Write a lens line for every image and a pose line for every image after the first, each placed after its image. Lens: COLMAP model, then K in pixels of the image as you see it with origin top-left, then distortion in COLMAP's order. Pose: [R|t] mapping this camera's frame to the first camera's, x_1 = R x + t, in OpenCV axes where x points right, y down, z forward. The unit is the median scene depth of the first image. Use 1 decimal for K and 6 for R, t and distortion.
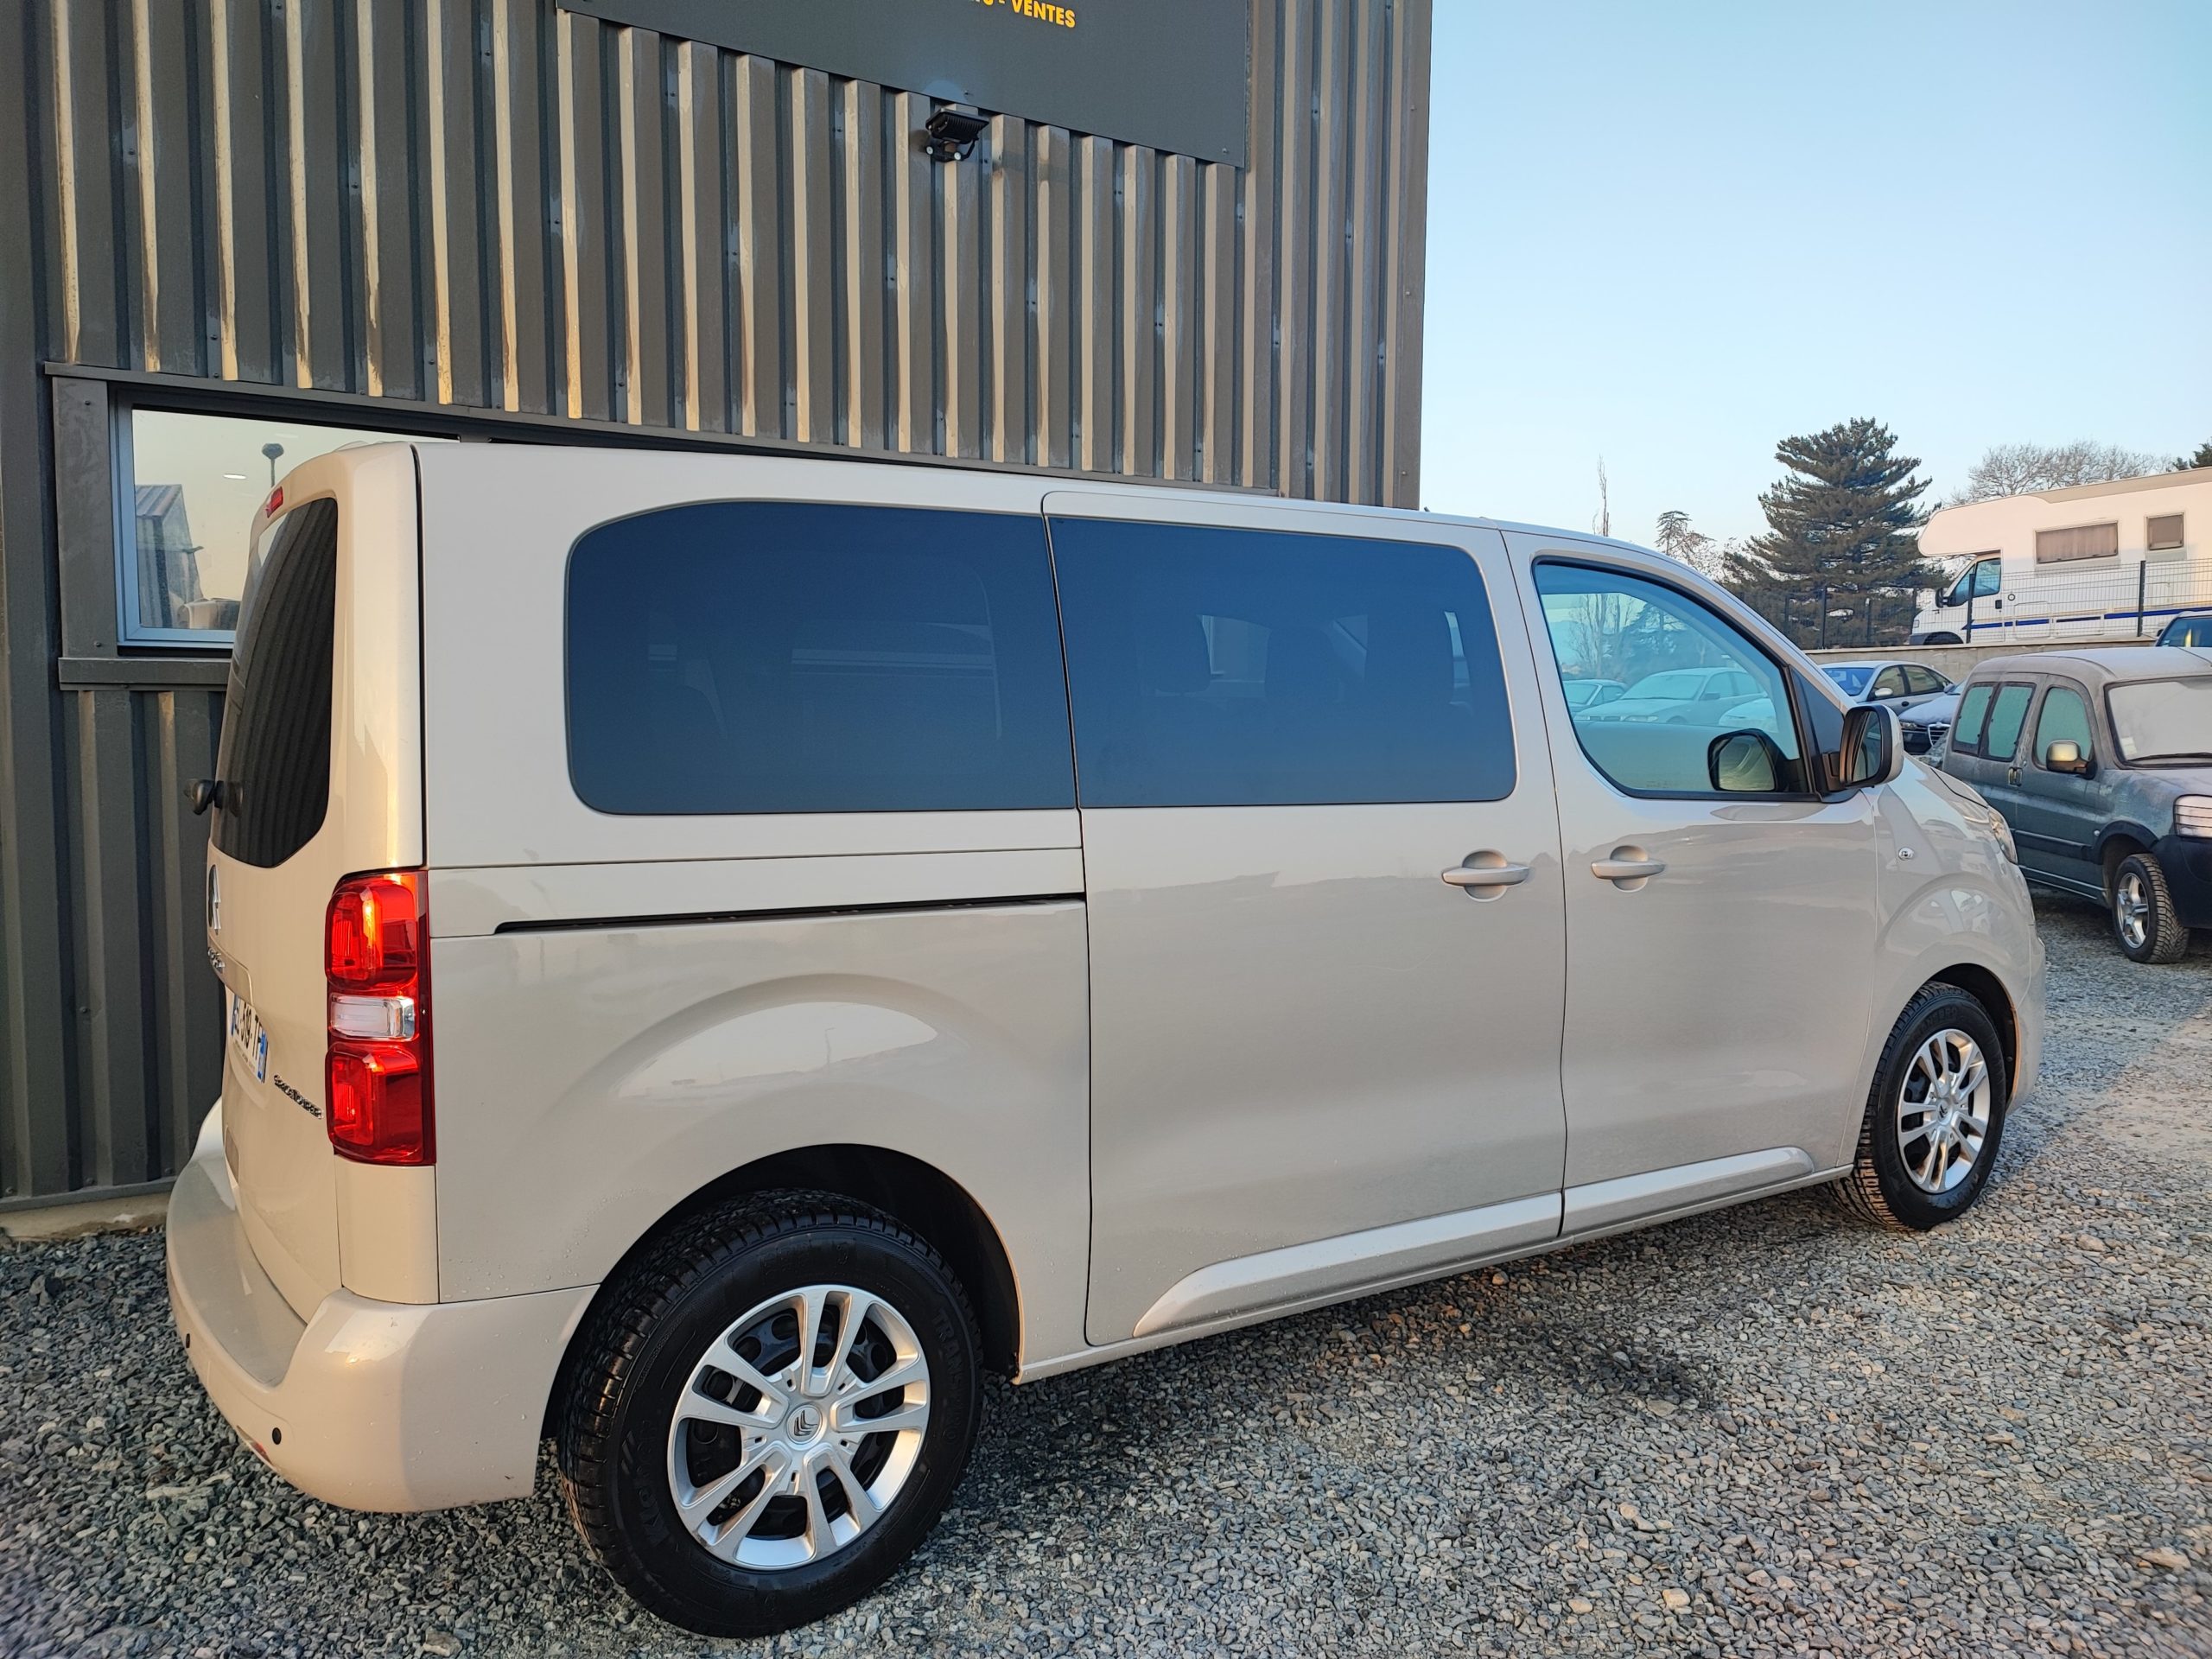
lens RADIAL K [[1577.1, 0, 1090.6], [0, 1577.1, 828.9], [0, 0, 1]] dist [0.080446, -0.083821]
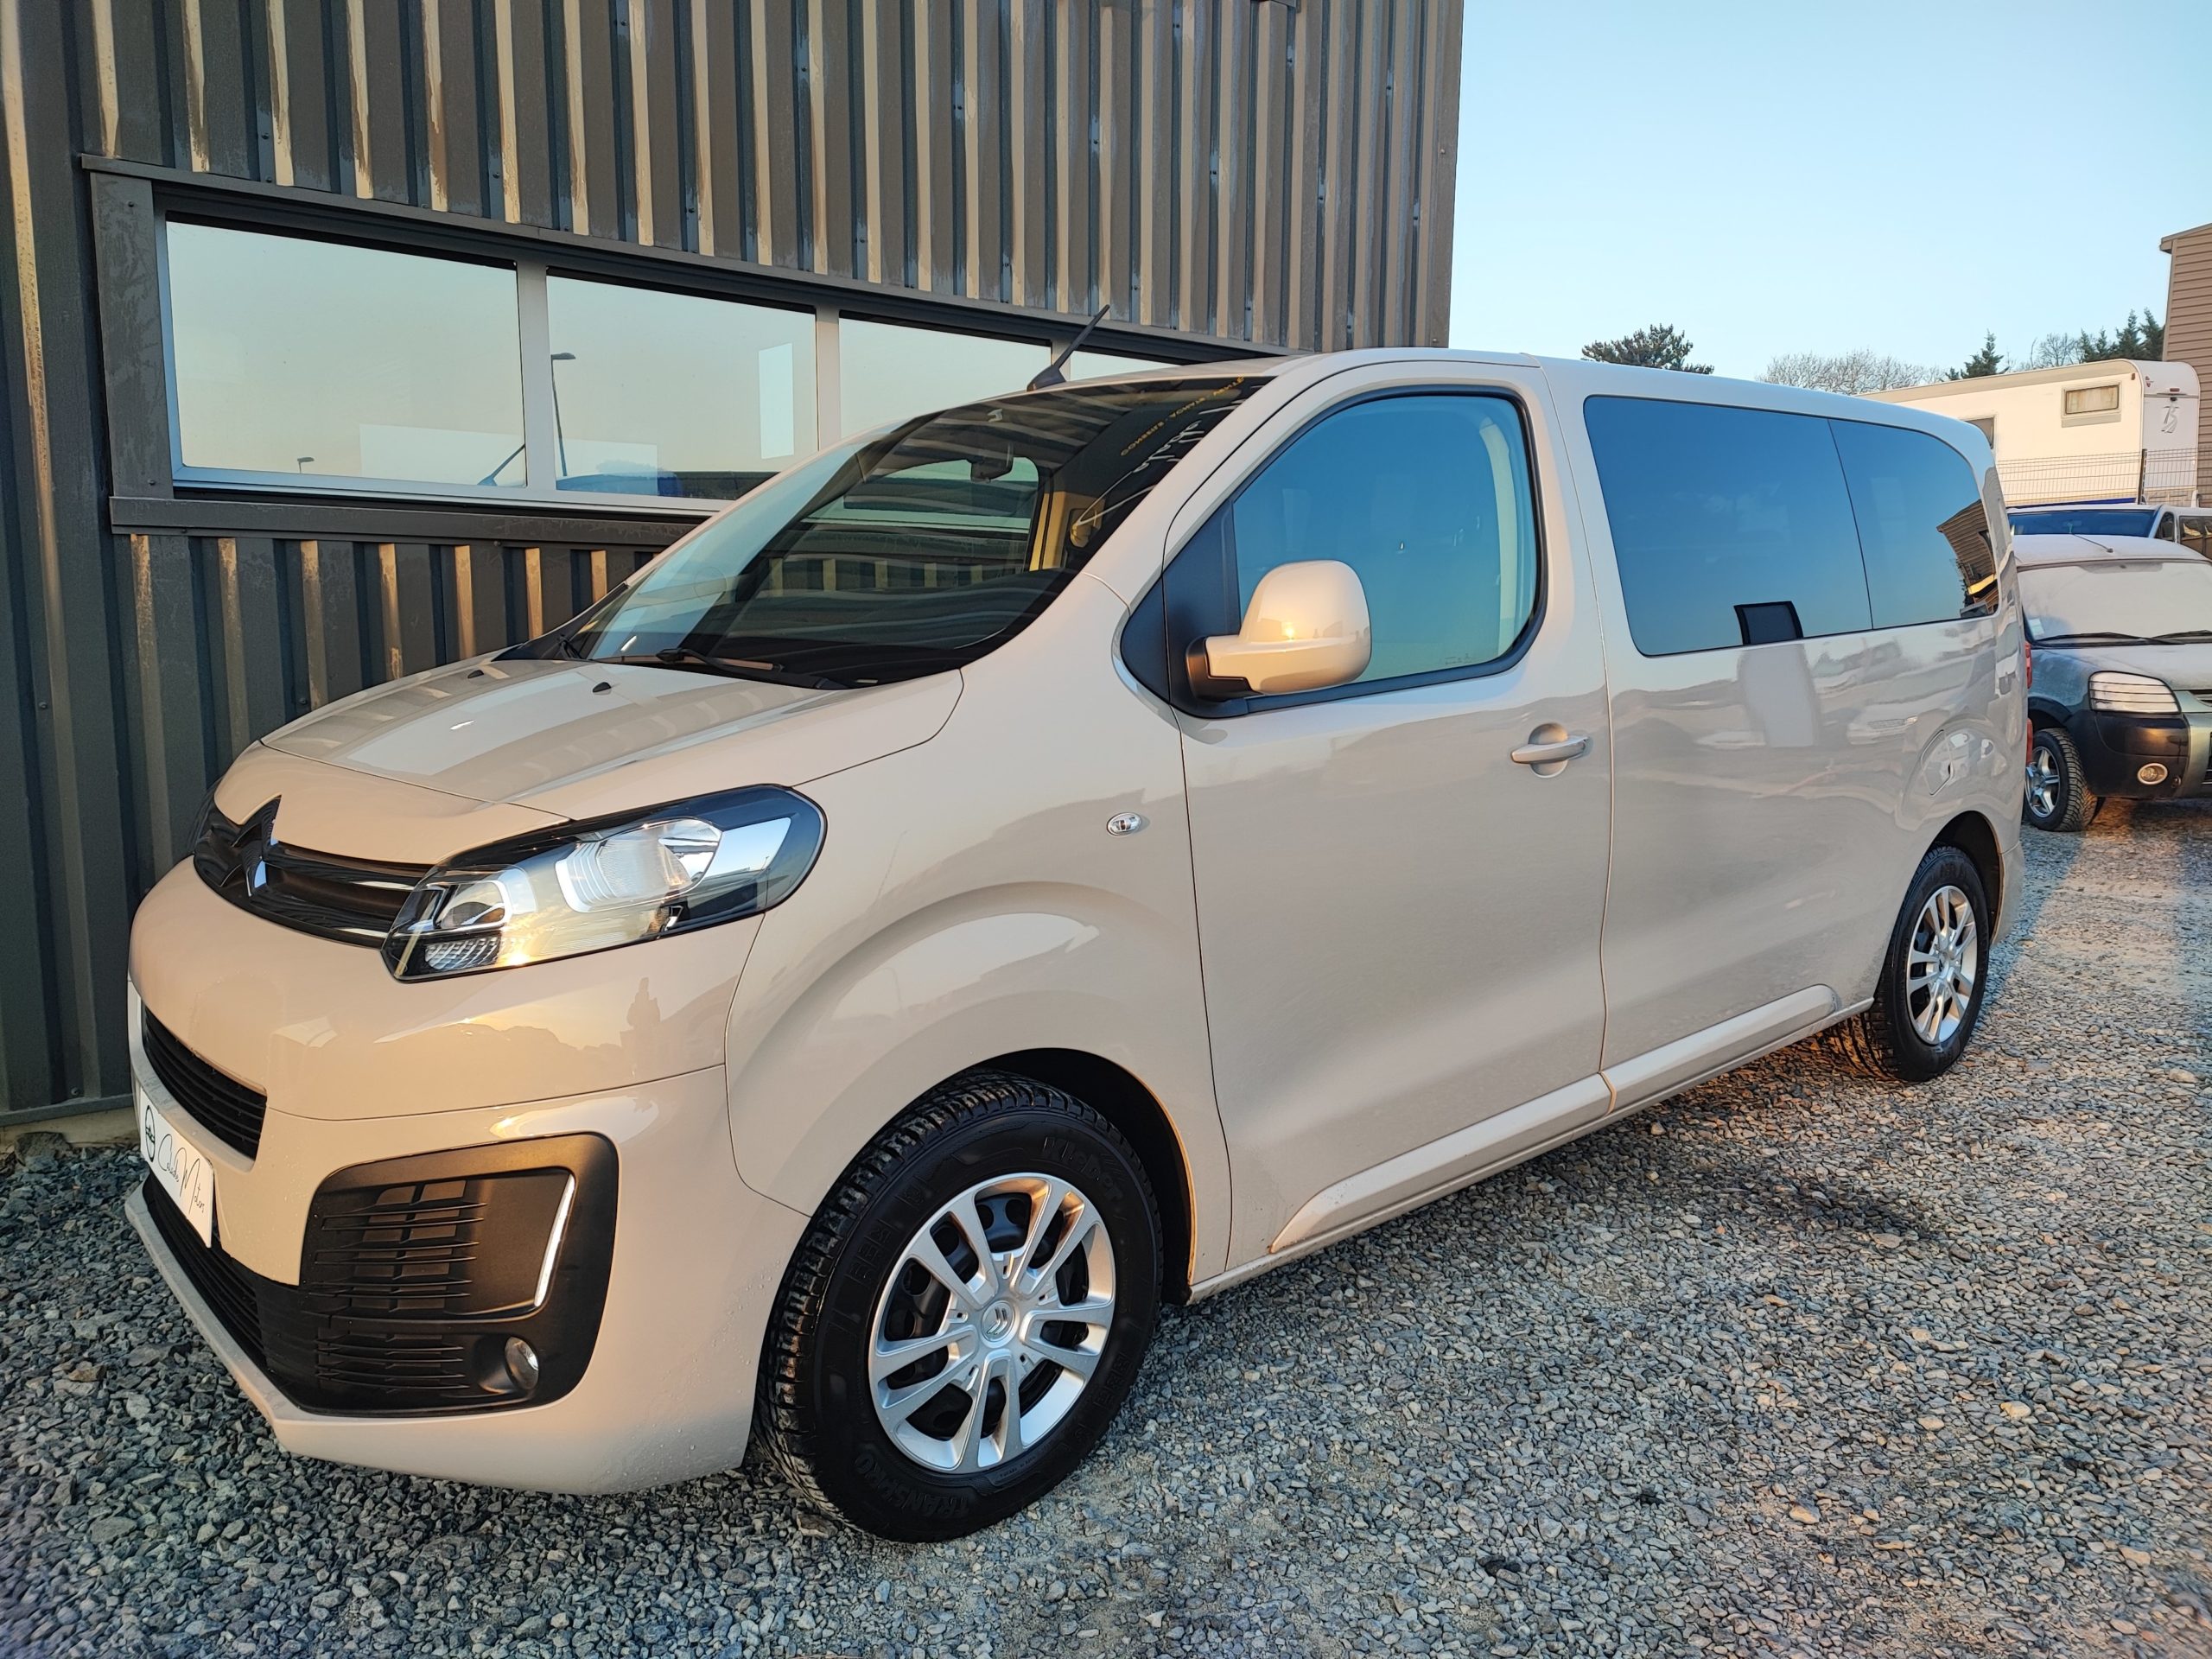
lens RADIAL K [[1577.1, 0, 1090.6], [0, 1577.1, 828.9], [0, 0, 1]] dist [0.080446, -0.083821]
pose [[0.993016, -0.013274, 0.117231, -0.206258], [0.005952, 0.998022, 0.062583, 0.023897], [-0.117830, -0.061448, 0.991131, 0.043813]]
